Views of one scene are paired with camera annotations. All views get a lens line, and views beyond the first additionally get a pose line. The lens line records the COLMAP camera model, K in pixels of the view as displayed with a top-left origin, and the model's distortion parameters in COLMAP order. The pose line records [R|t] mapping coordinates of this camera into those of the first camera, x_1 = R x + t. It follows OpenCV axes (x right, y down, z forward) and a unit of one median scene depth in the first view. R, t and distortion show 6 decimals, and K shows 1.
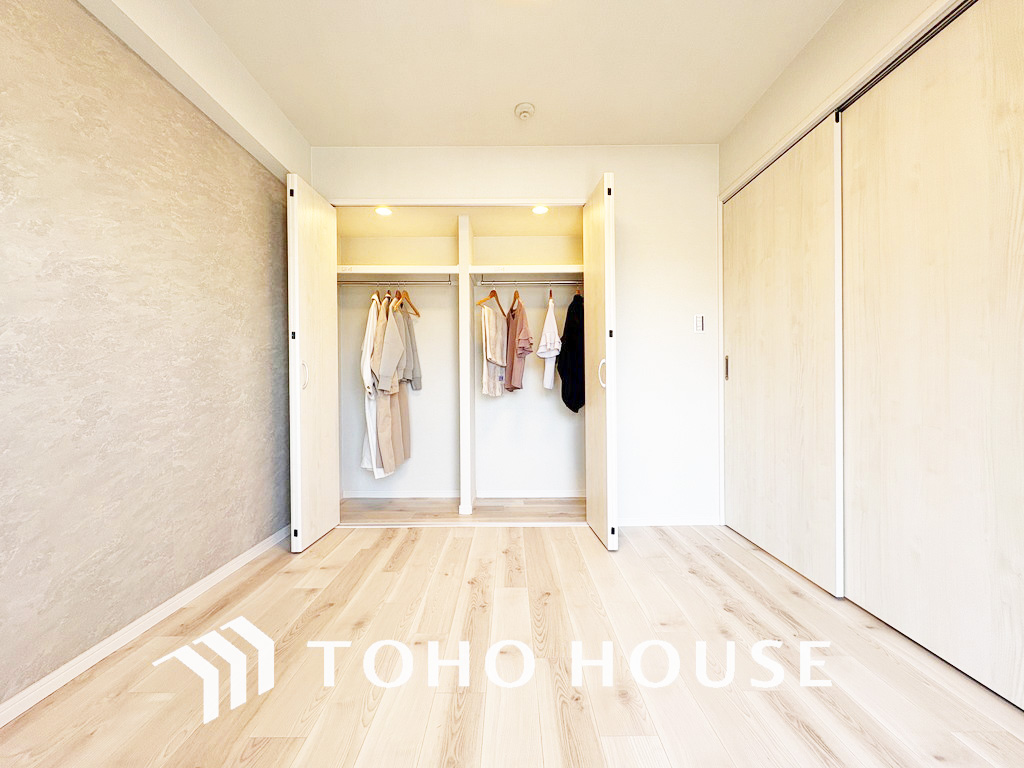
lens RADIAL K [[407.5, 0, 515.1], [0, 407.5, 382.5], [0, 0, 1]] dist [-0.000862, 0.000635]
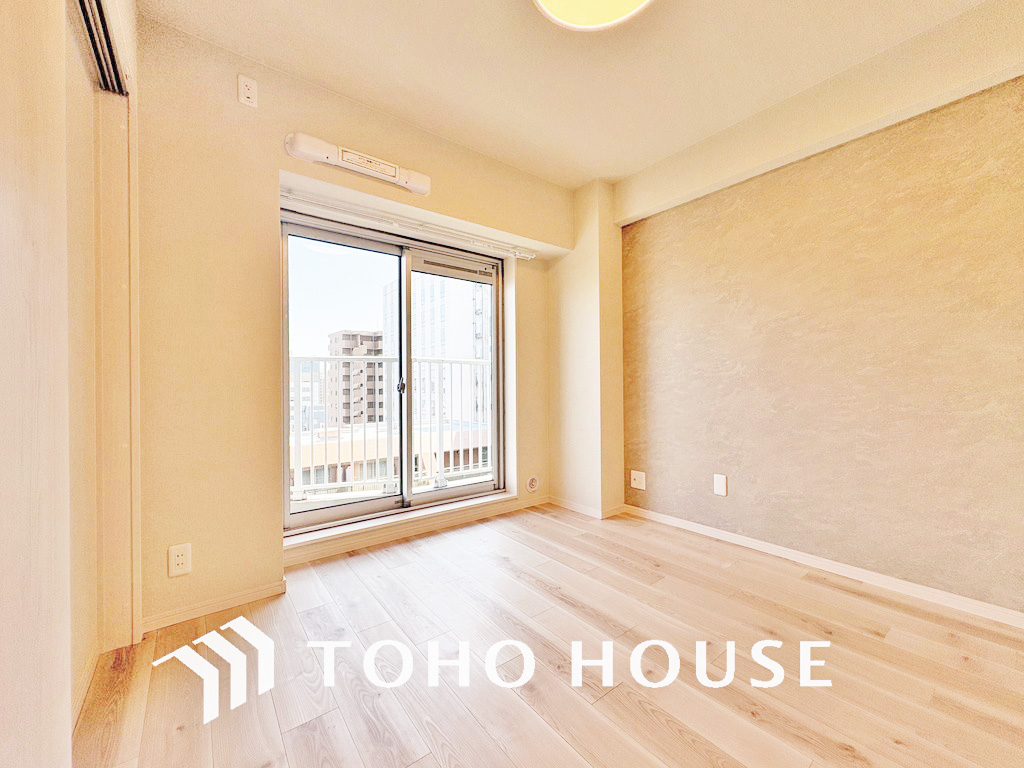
lens RADIAL K [[407.5, 0, 508.3], [0, 407.5, 382.1], [0, 0, 1]] dist [-0.000862, 0.000635]
pose [[-0.798626, 0.007976, -0.601775, 0.696490], [0.014466, 0.999878, -0.005944, -0.027669], [0.601654, -0.013452, -0.798644, 1.337775]]
